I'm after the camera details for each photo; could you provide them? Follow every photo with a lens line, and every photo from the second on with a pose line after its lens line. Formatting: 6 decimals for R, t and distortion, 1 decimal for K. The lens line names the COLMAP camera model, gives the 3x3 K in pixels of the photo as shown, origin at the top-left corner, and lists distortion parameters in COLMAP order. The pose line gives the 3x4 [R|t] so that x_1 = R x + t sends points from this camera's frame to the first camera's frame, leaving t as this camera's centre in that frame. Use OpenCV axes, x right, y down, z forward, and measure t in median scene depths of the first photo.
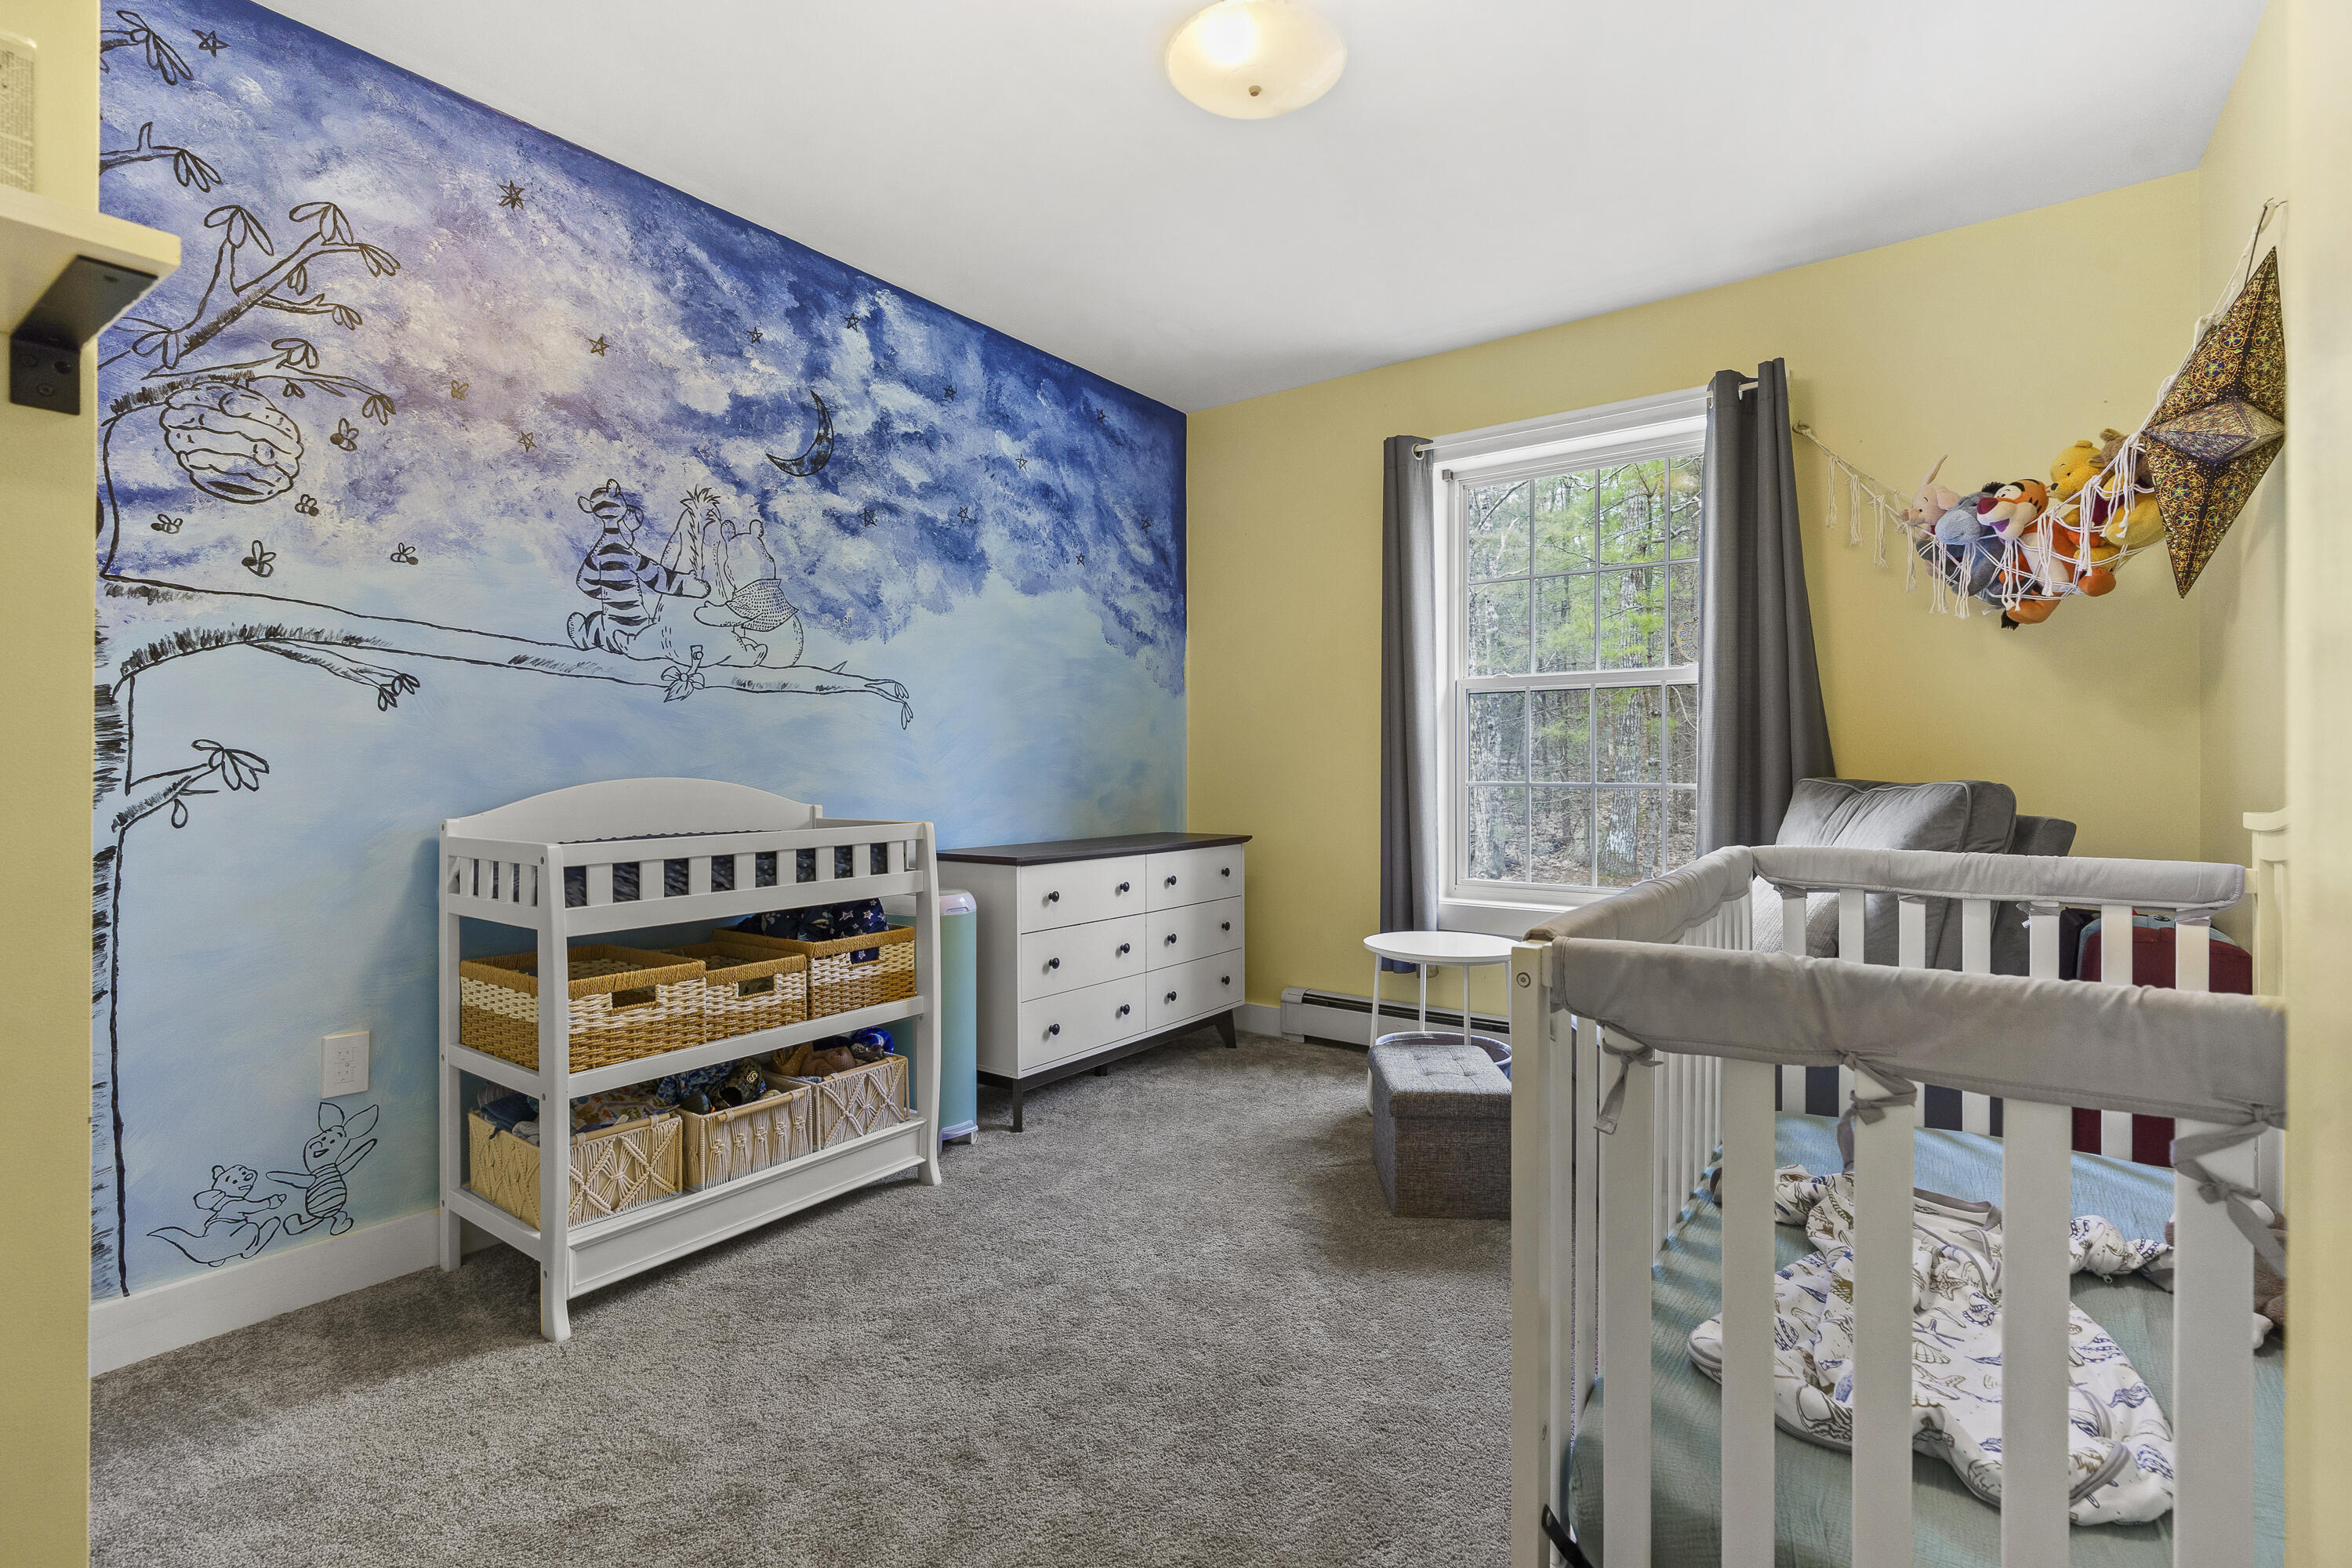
lens RADIAL K [[1072.1, 0, 1168.3], [0, 1072.1, 780.3], [0, 0, 1]] dist [-0.004506, 0.002080]
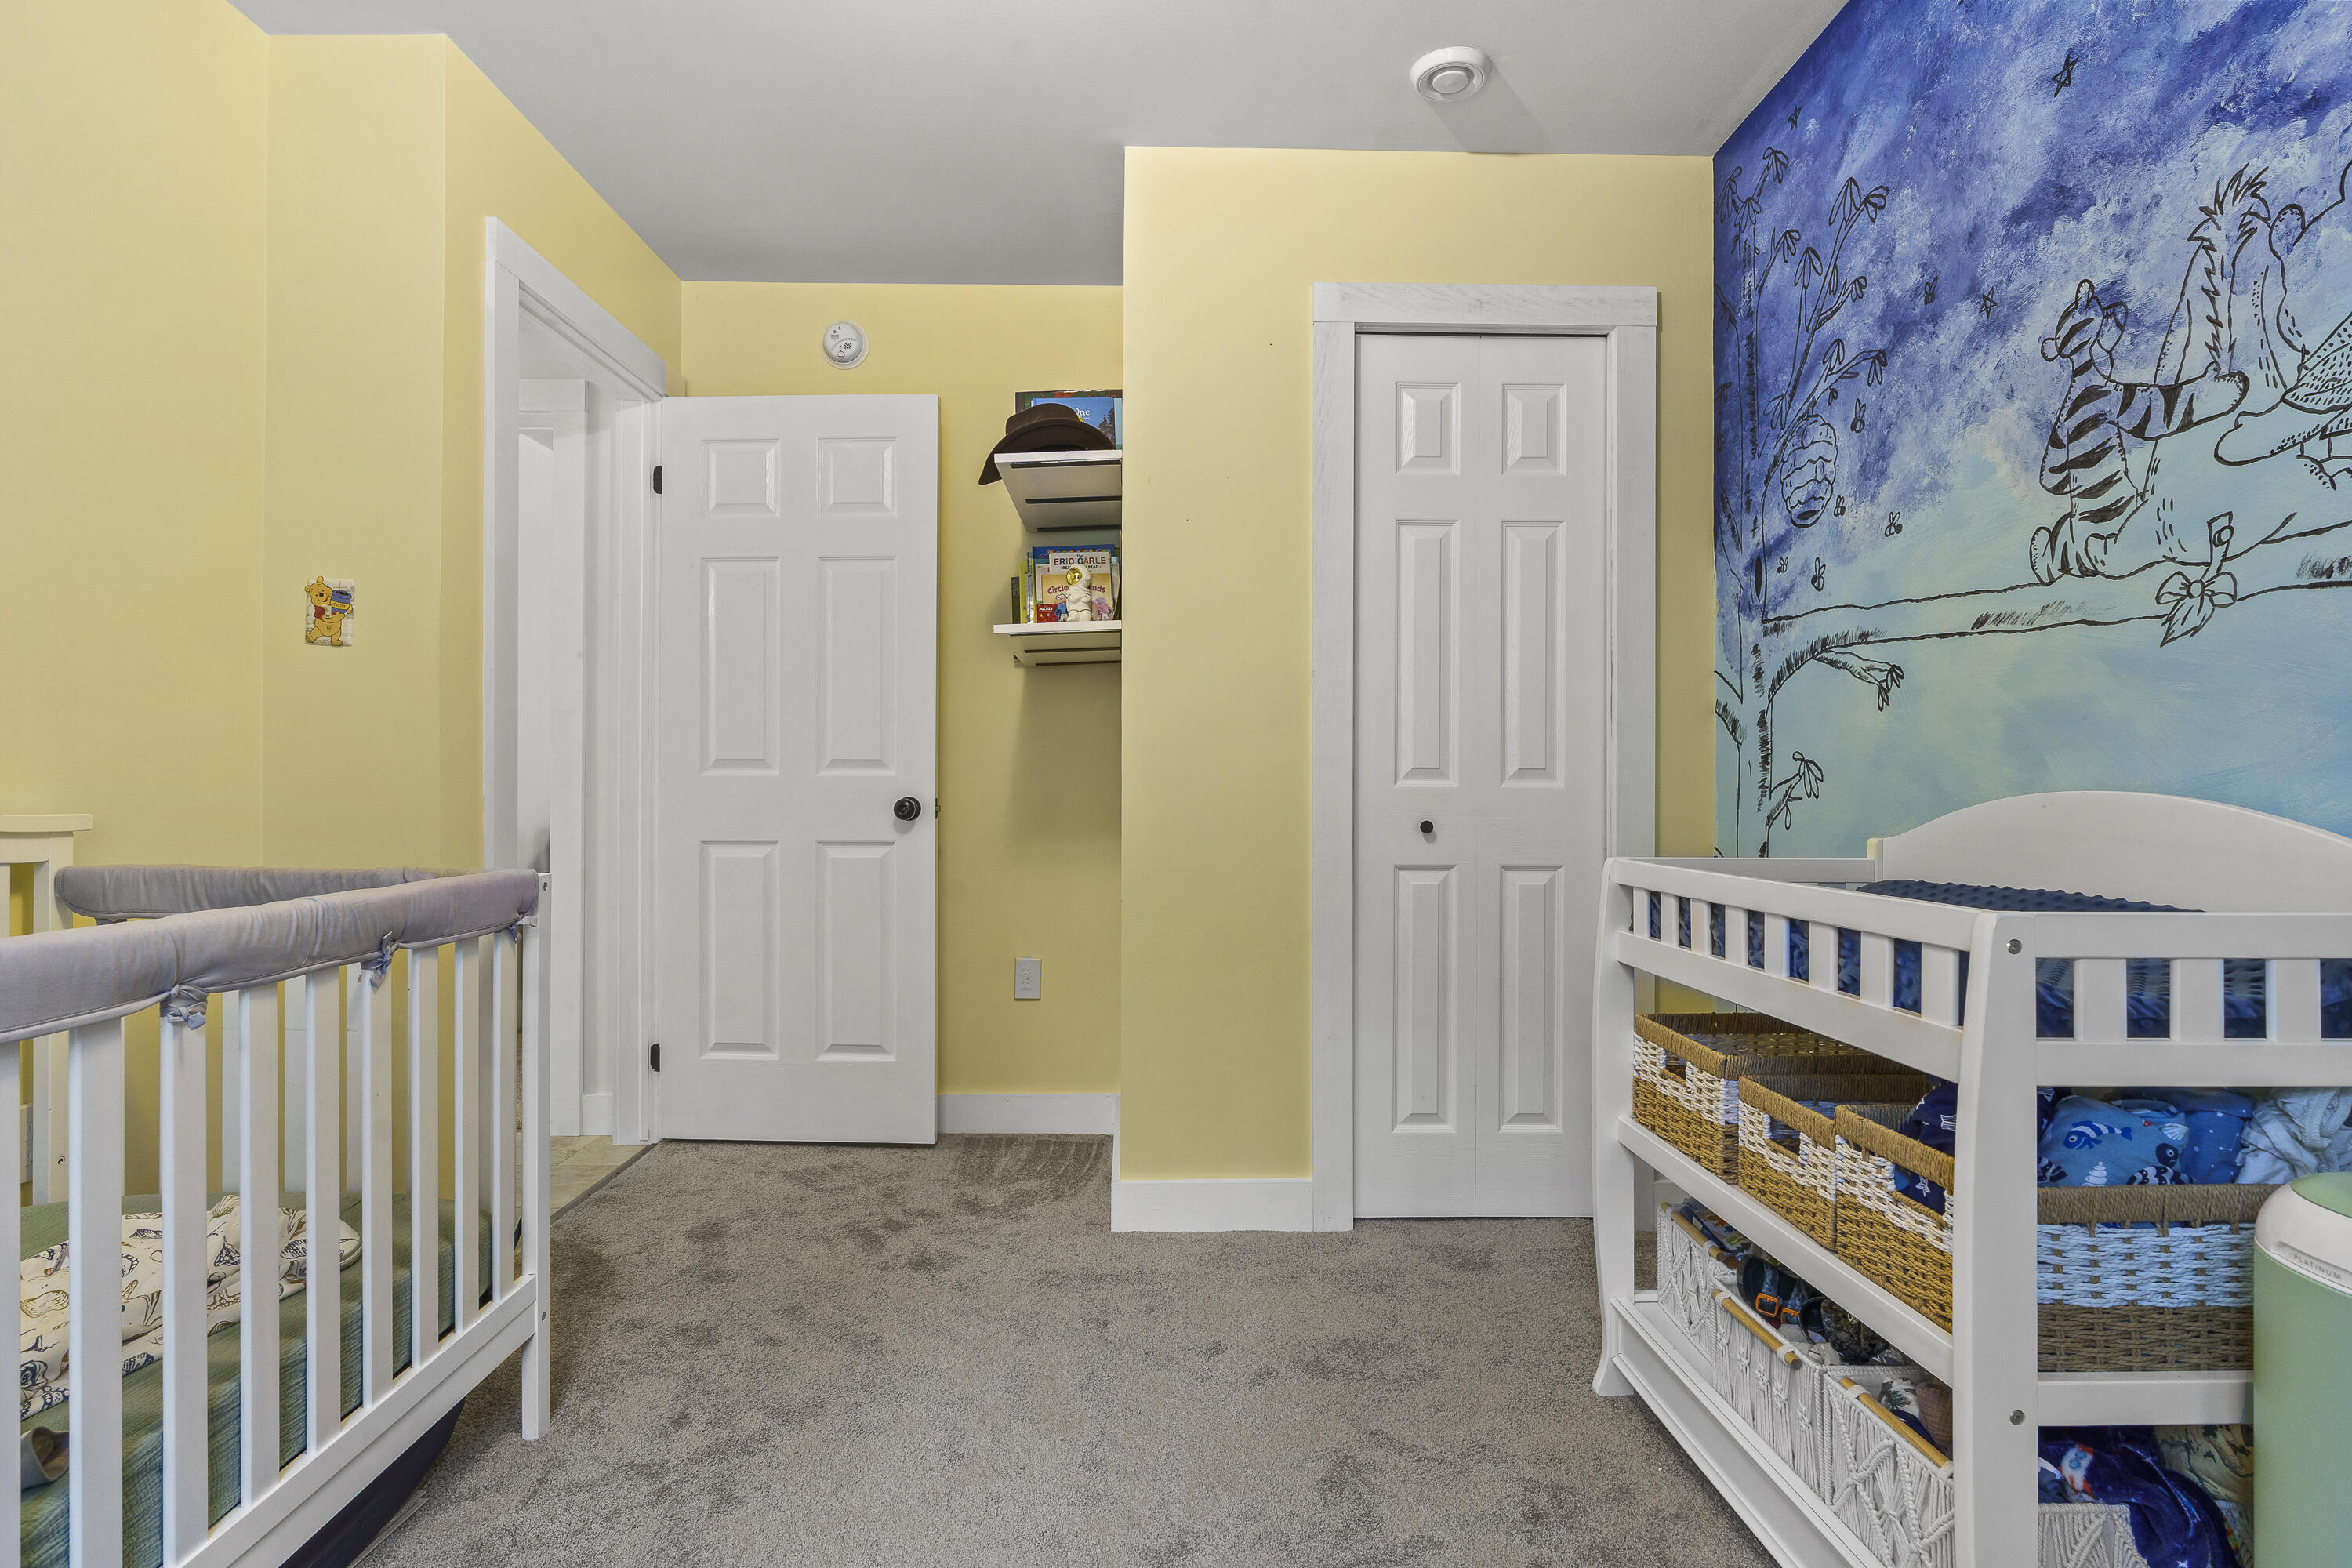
lens RADIAL K [[1172.2, 0, 1179.2], [0, 1172.2, 780.8], [0, 0, 1]] dist [-0.004826, 0.001560]
pose [[-0.788811, 0.000328, -0.614636, 0.266785], [-0.004108, 0.999975, 0.005806, -0.009465], [0.614622, 0.007105, -0.788790, 1.218042]]
